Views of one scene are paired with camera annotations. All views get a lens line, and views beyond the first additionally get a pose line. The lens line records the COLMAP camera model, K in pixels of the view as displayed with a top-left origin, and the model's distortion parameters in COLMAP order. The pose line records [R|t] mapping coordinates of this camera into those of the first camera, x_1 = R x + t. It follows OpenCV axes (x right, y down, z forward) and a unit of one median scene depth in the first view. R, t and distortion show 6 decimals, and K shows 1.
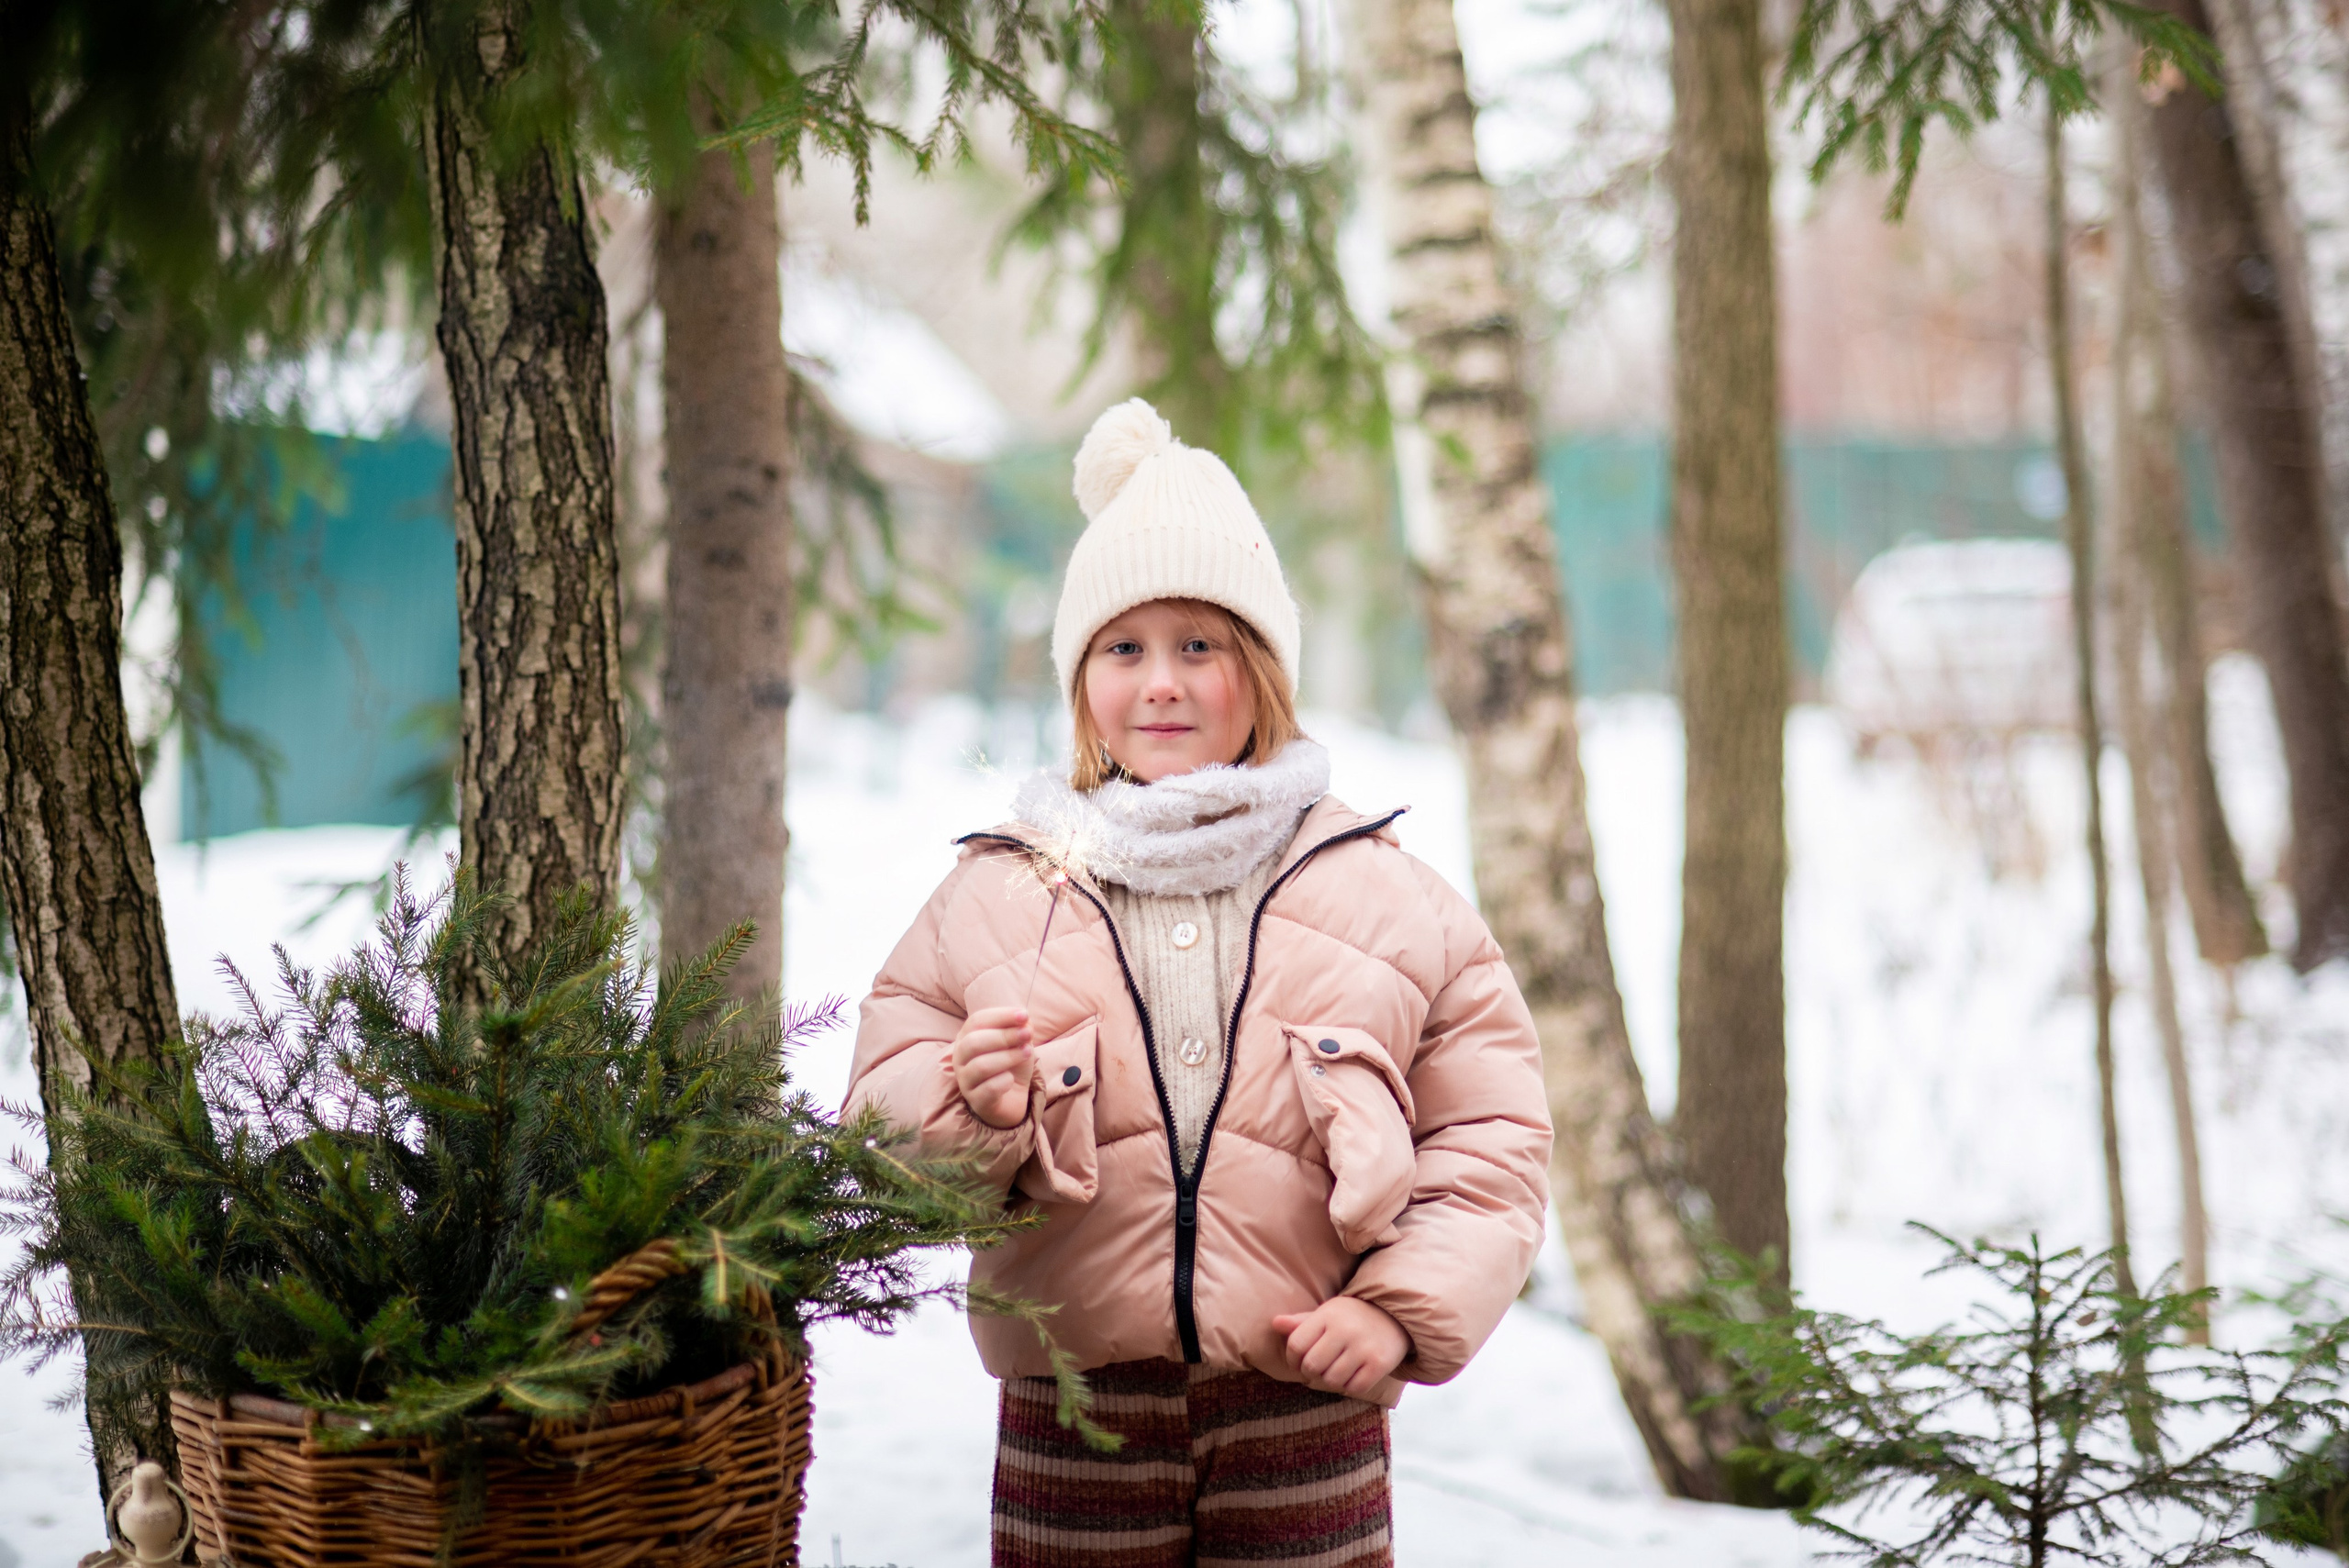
lens RADIAL K [[5499.4, 0, 1174.5], [0, 5499.4, 784.0], [0, 0, 1]] dist [-0.033234, -0.189421]
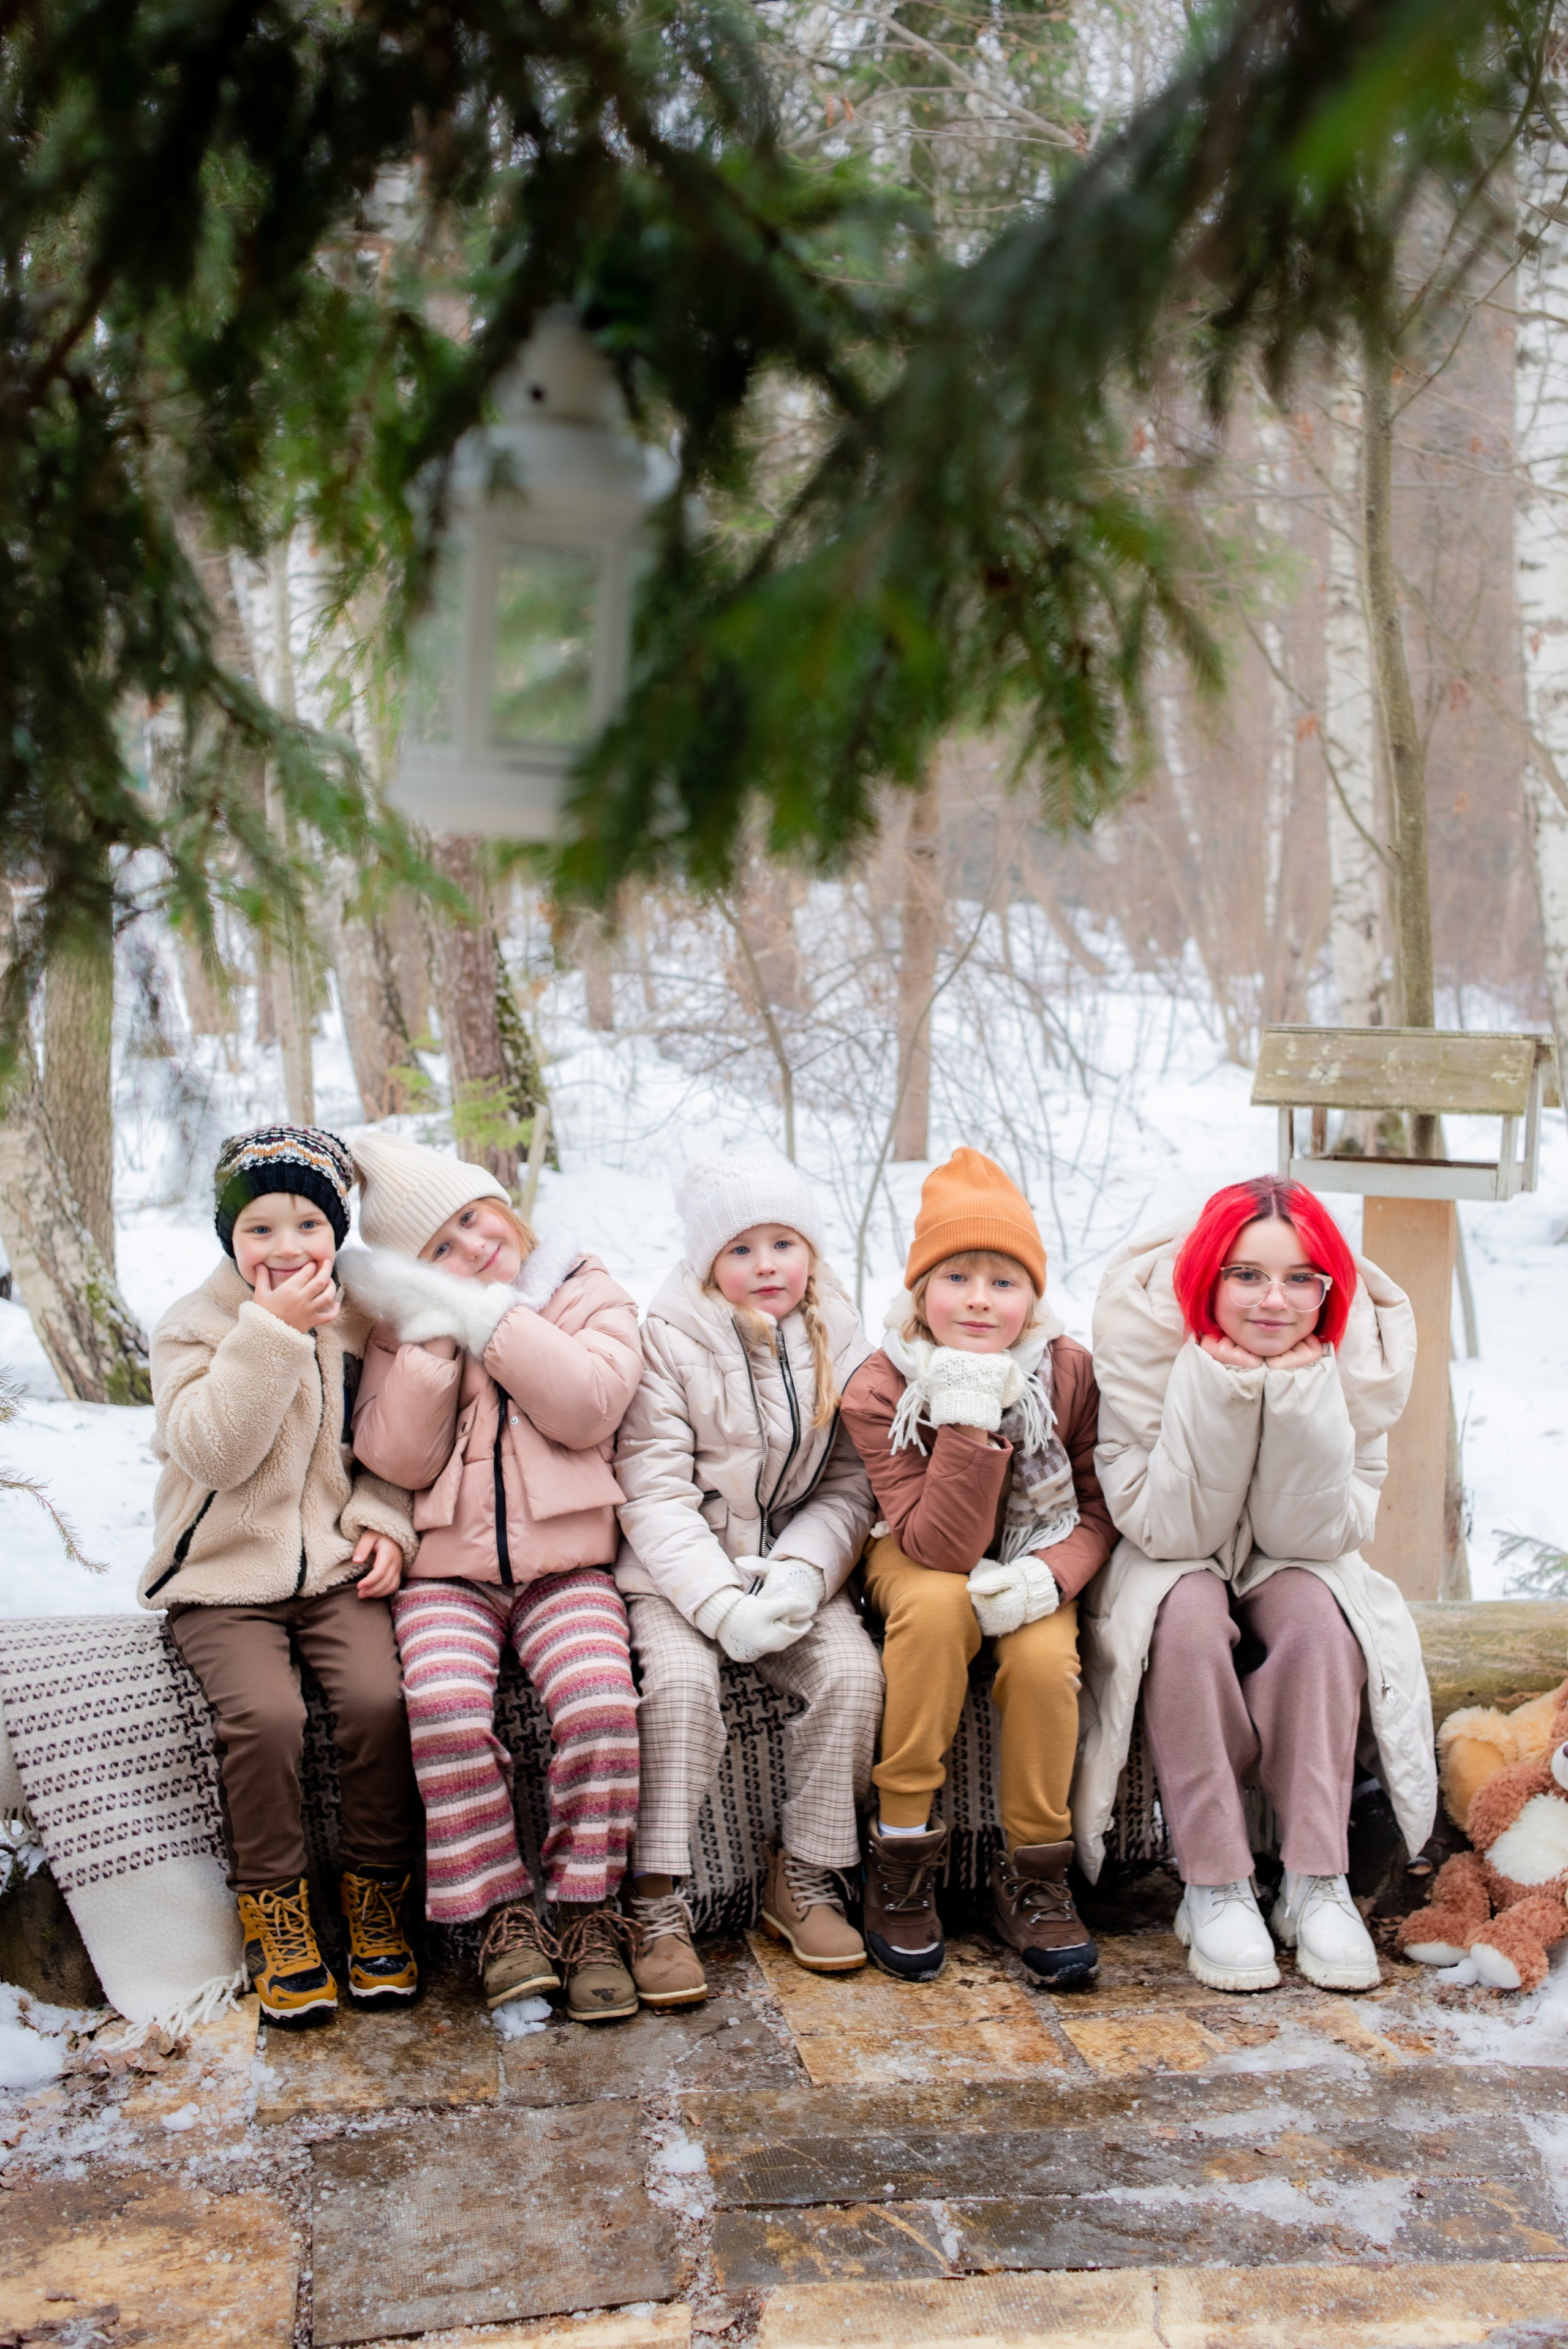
lens RADIAL K [[2741.1, 0, 790.0], [0, 2741.1, 1176.9], [0, 0, 1]] dist [-0.085736, 0.091896]
pose [[0.904886, -0.014650, 0.425401, -0.136752], [-0.030332, 0.994647, 0.098776, -0.066937], [-0.424571, -0.102284, 0.899599, 0.177877]]
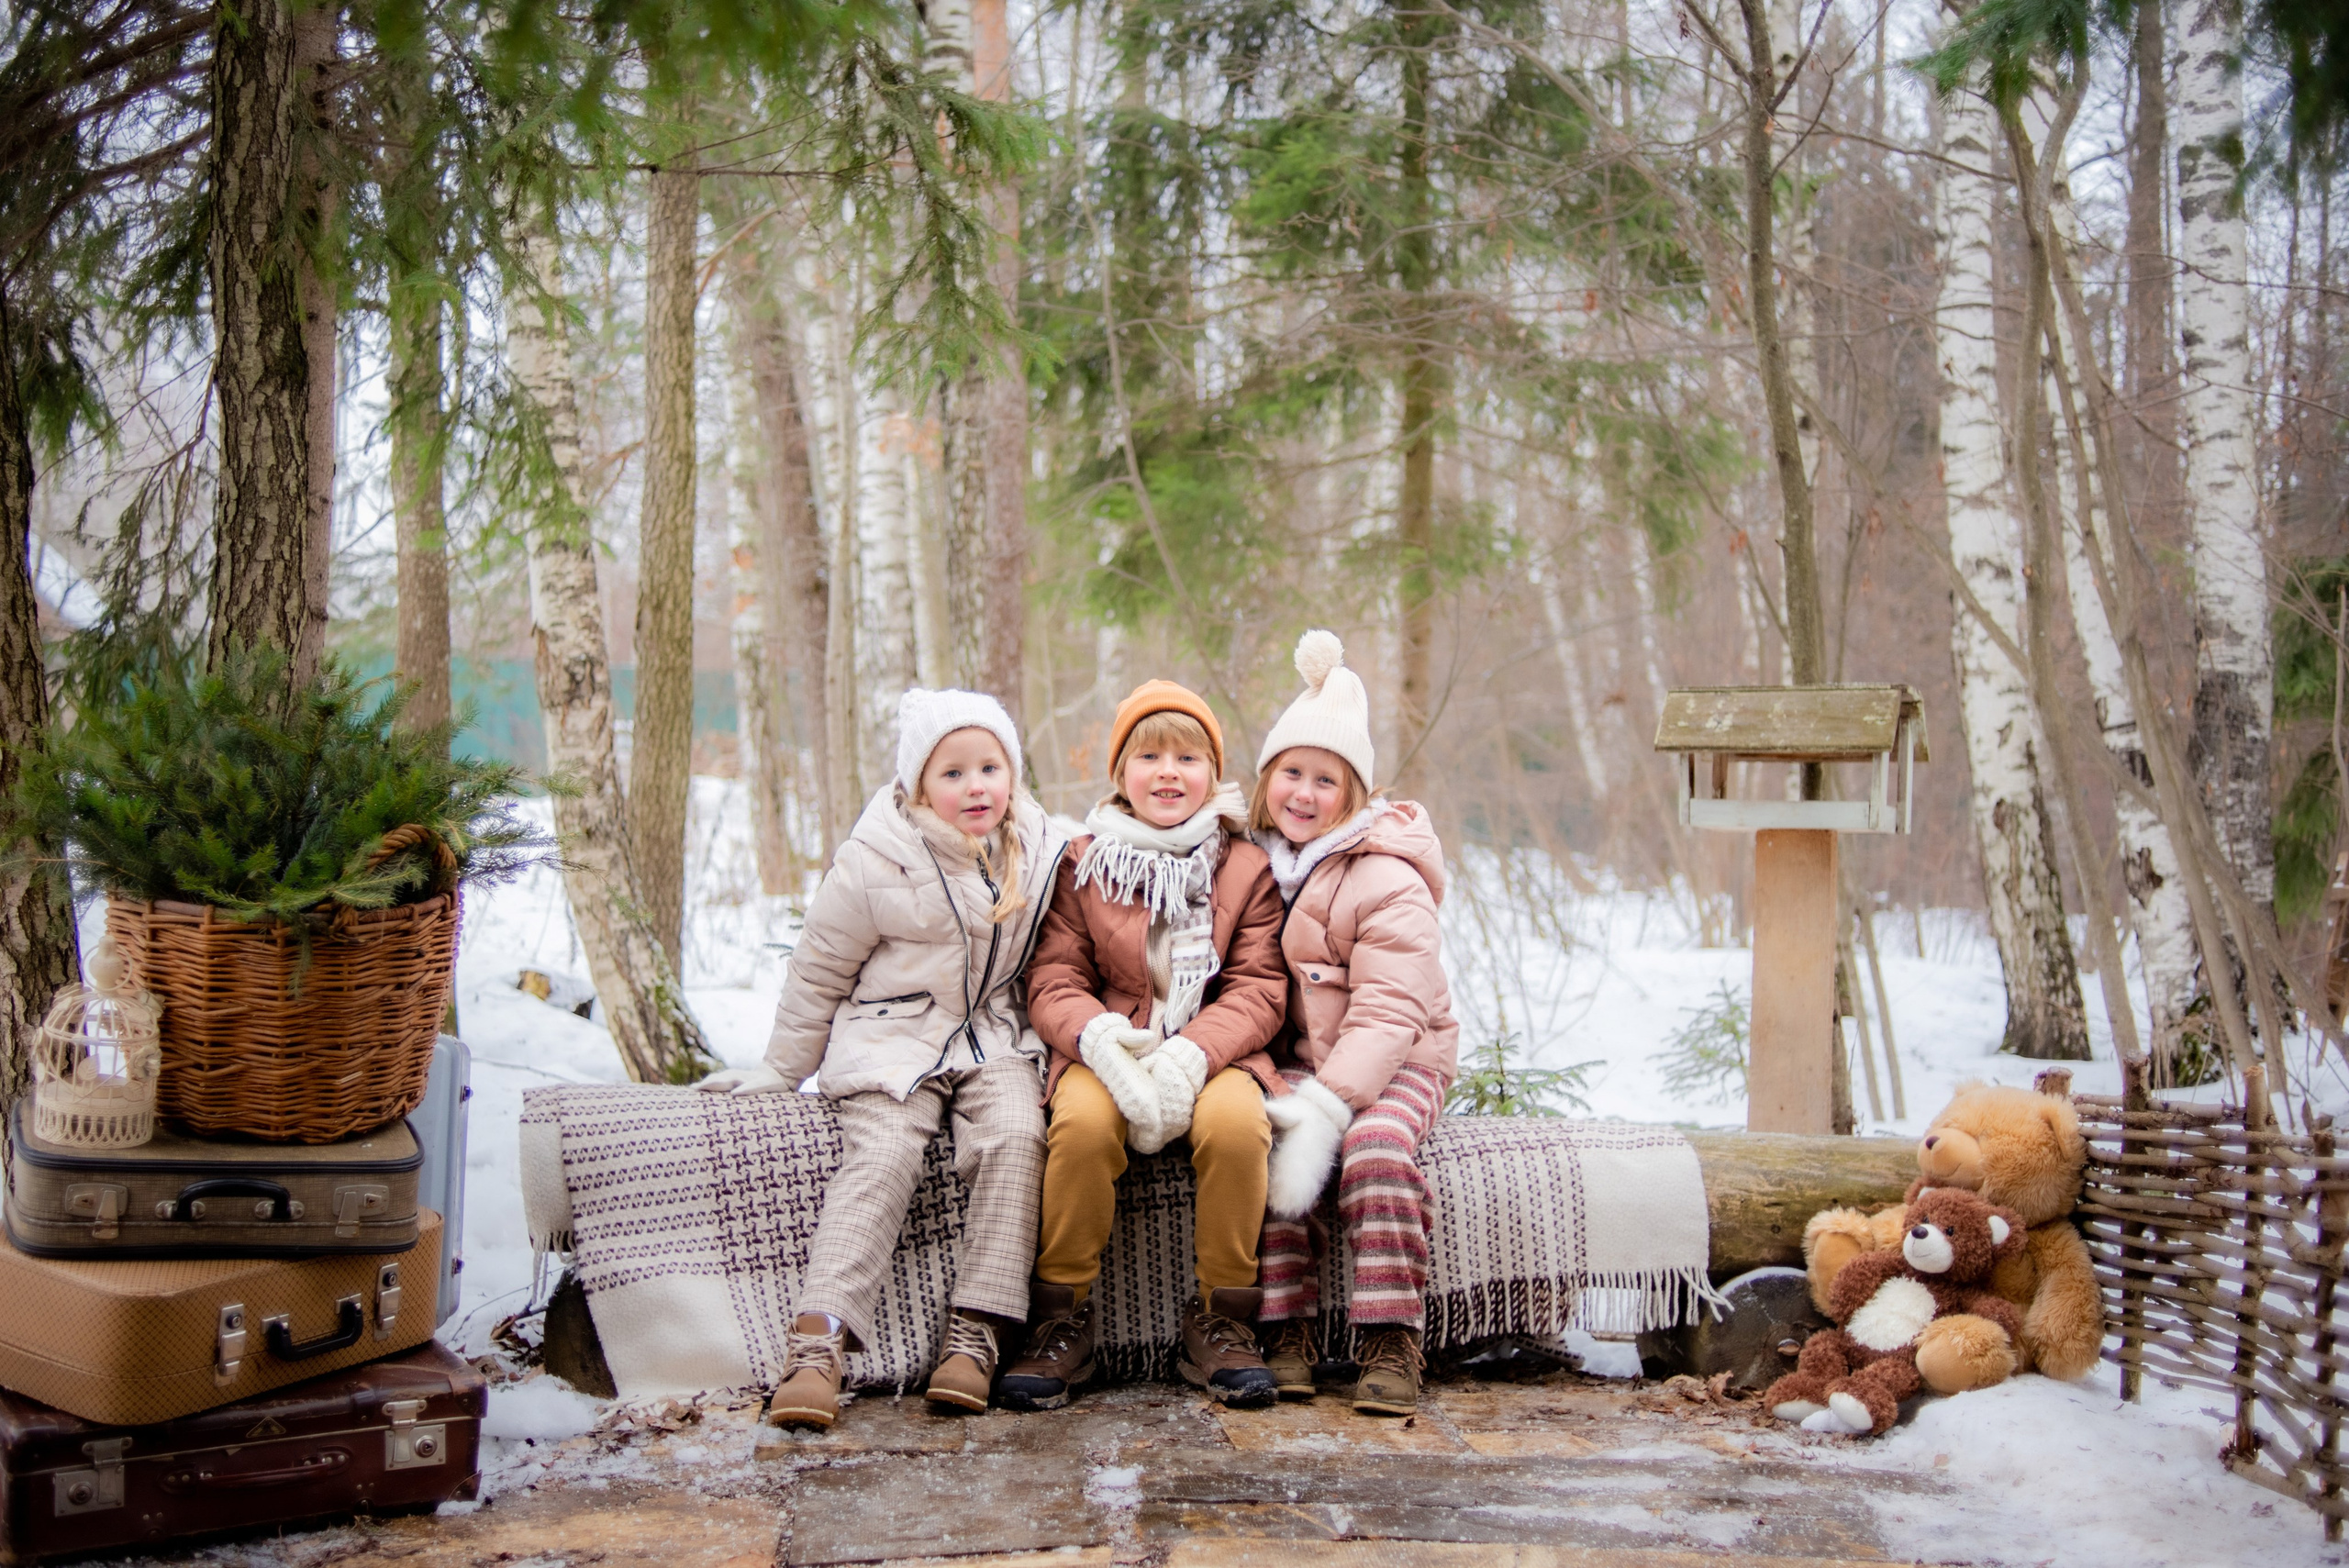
lens RADIAL K [[2525.2, 0, 1165.9], [0, 2525.2, 786.8], [0, 0, 1]] dist [-0.089432, 0.101316]
pose [[0.928419, 0.053737, 0.367628, -0.140216], [-0.044376, 0.998440, -0.033877, 0.072871], [-0.368876, 0.015139, 0.929355, 0.090243]]
